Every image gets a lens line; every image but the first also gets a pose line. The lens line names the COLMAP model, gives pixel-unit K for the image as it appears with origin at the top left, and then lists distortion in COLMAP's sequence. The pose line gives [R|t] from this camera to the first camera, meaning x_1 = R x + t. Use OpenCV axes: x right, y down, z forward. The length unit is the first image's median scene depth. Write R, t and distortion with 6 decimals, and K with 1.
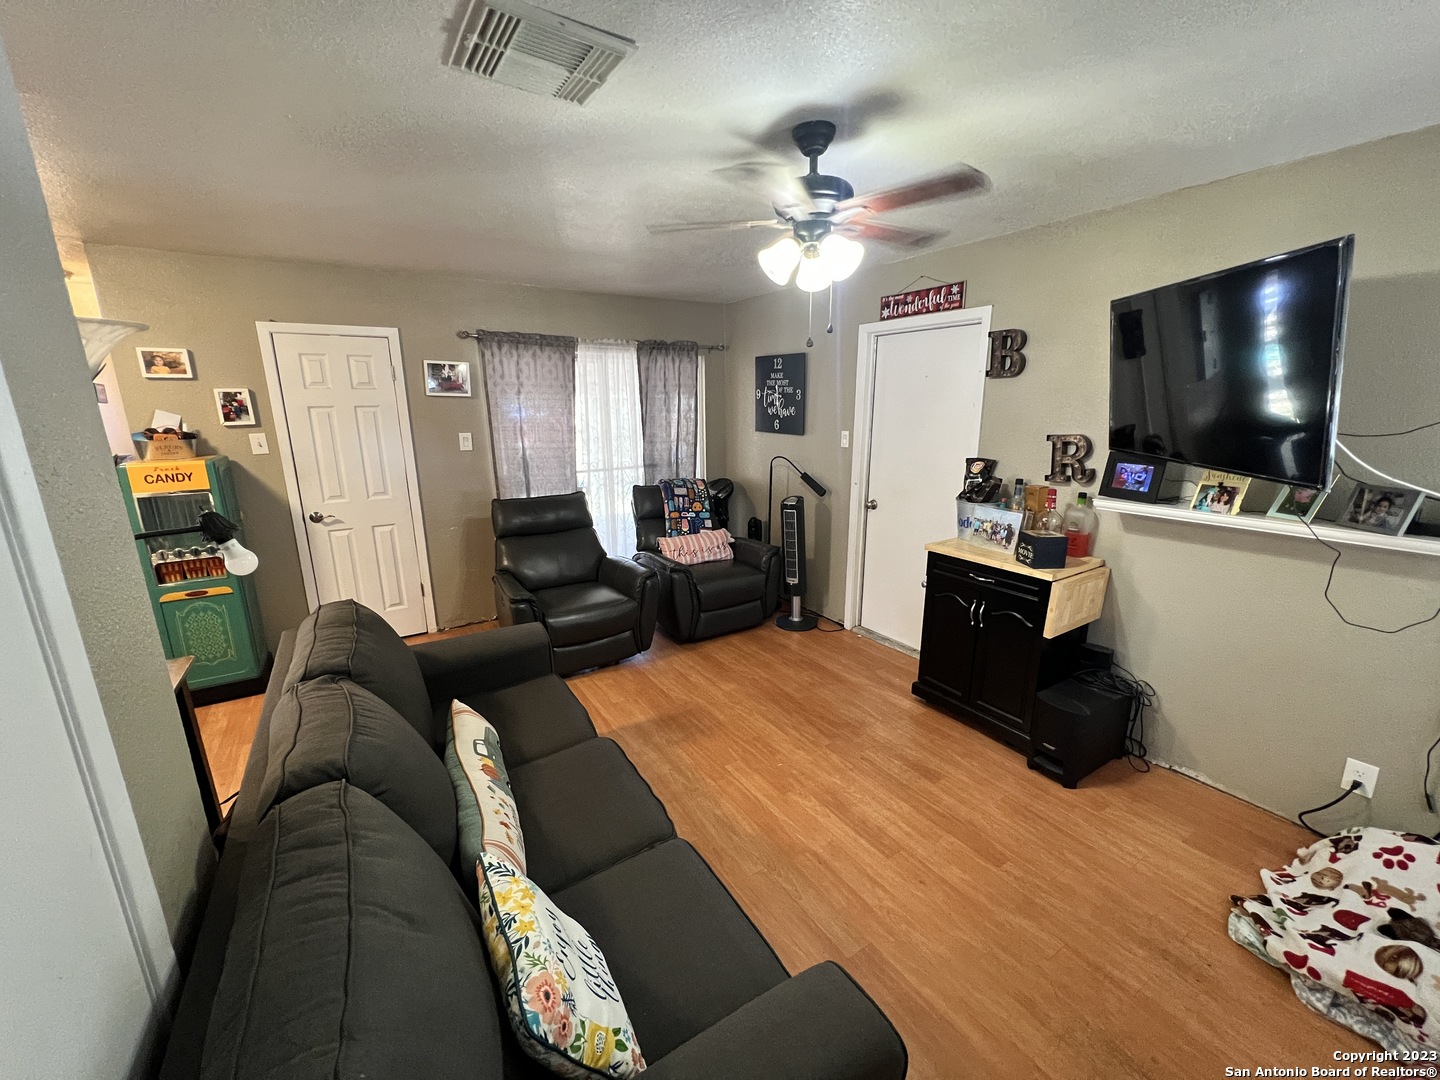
lens RADIAL K [[580.0, 0, 716.8], [0, 580.0, 541.0], [0, 0, 1]] dist [-0.002484, 0.000691]
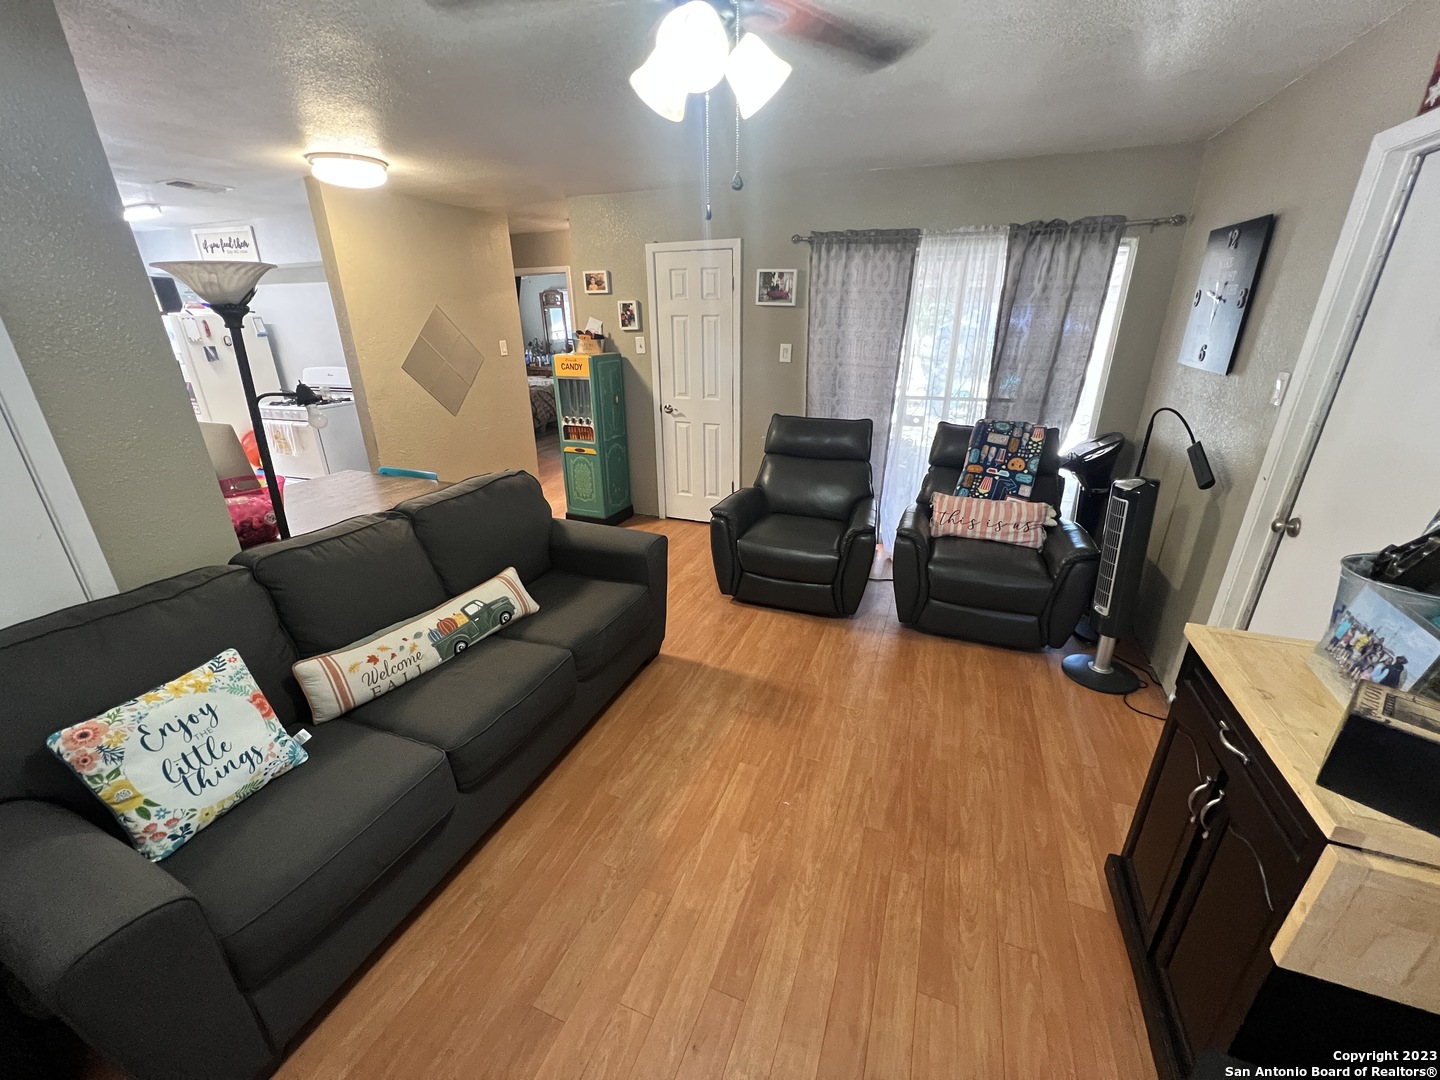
lens RADIAL K [[580.0, 0, 723.3], [0, 580.0, 539.9], [0, 0, 1]] dist [-0.002484, 0.000691]
pose [[0.587545, 0.297393, -0.752561, 0.389188], [-0.189635, 0.954721, 0.229228, -0.079496], [0.786657, 0.008030, 0.617338, 0.329874]]
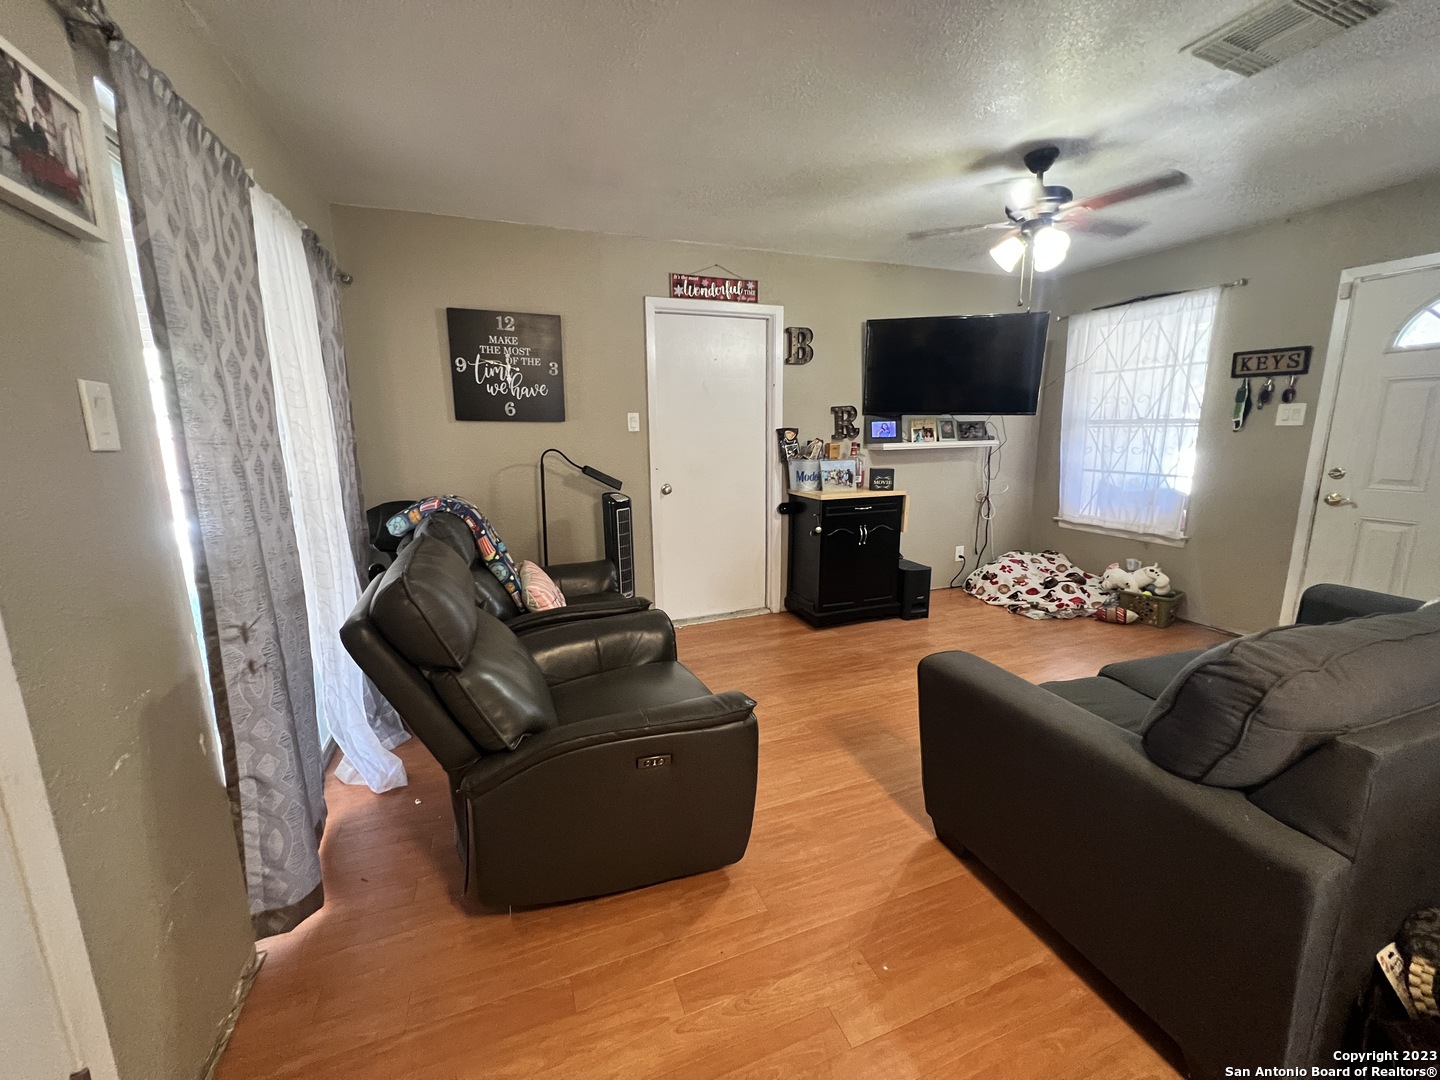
lens RADIAL K [[580.0, 0, 724.1], [0, 580.0, 537.6], [0, 0, 1]] dist [-0.002484, 0.000691]
pose [[0.197529, -0.183484, 0.962972, -0.704494], [0.240003, 0.961484, 0.133970, -0.098584], [-0.950464, 0.204653, 0.233958, 0.758118]]
